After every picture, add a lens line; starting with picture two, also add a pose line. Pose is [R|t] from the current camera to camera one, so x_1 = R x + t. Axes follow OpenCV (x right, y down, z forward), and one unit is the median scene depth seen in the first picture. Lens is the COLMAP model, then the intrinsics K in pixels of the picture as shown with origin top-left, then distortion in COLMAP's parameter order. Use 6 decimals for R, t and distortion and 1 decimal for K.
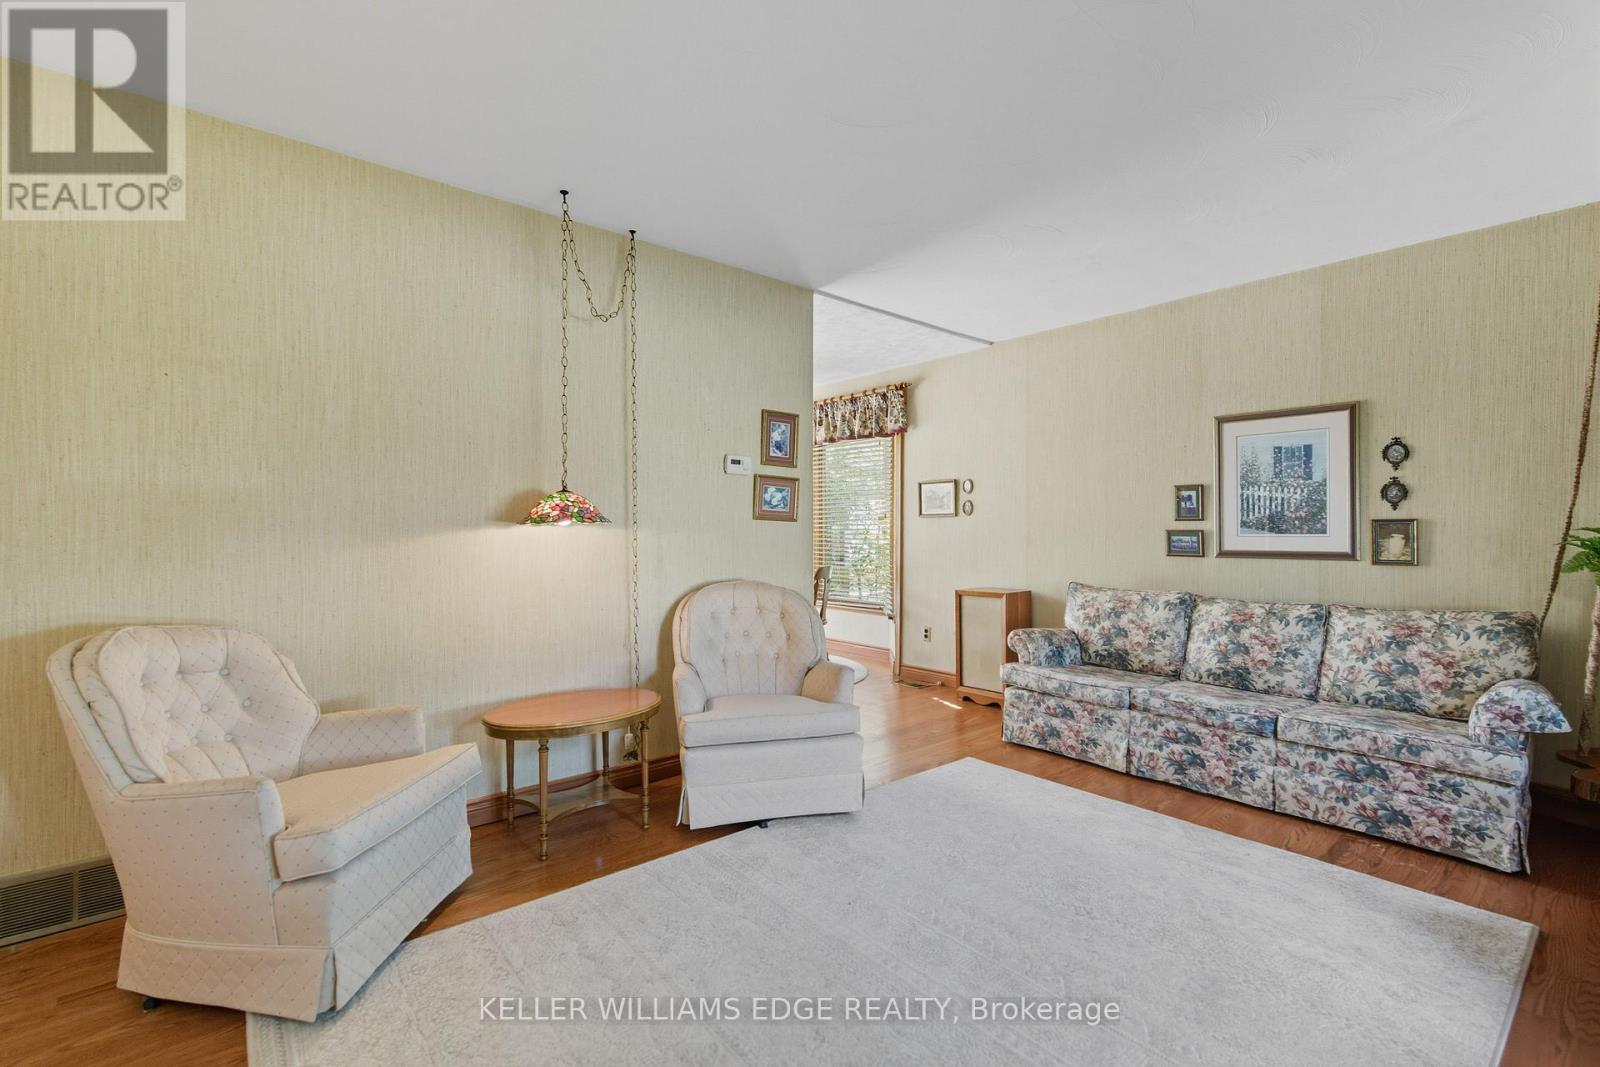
lens RADIAL K [[724.1, 0, 799.7], [0, 724.1, 530.0], [0, 0, 1]] dist [0.000414, 0.000785]
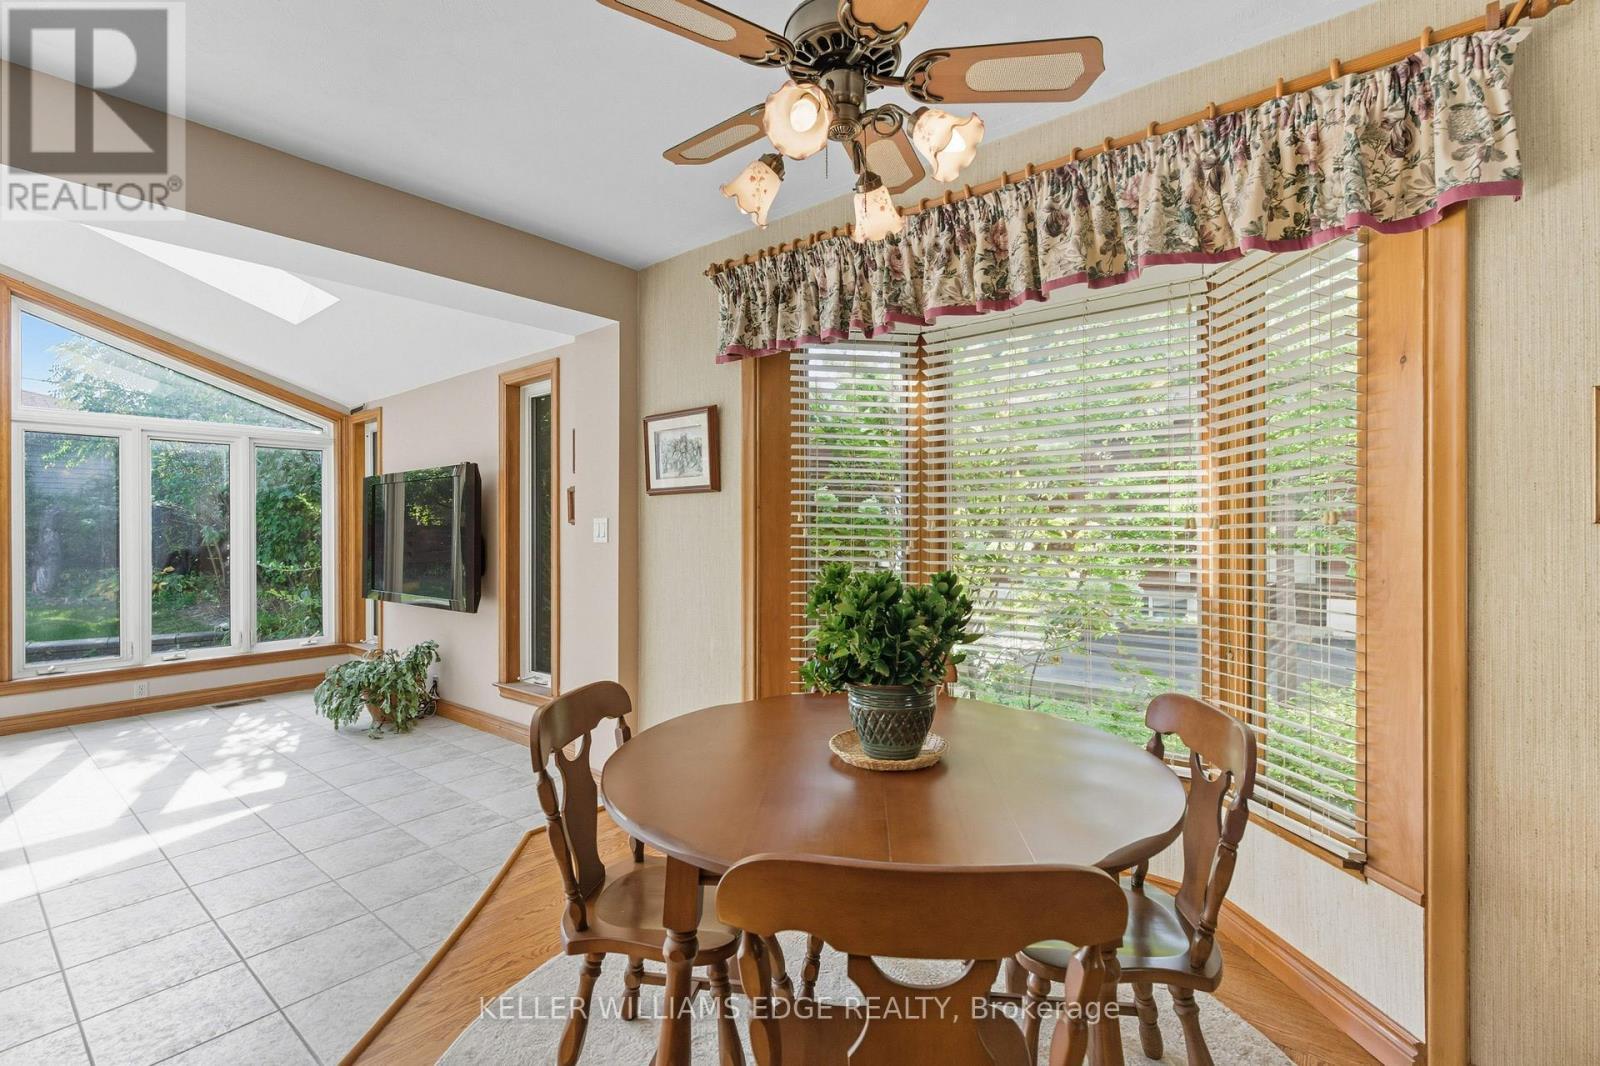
lens RADIAL K [[724.1, 0, 801.1], [0, 724.1, 527.7], [0, 0, 1]] dist [0.000414, 0.000785]
pose [[0.985293, -0.000680, 0.170872, -0.144365], [0.001724, 0.999981, -0.005964, -0.014367], [-0.170864, 0.006171, 0.985275, 0.745063]]
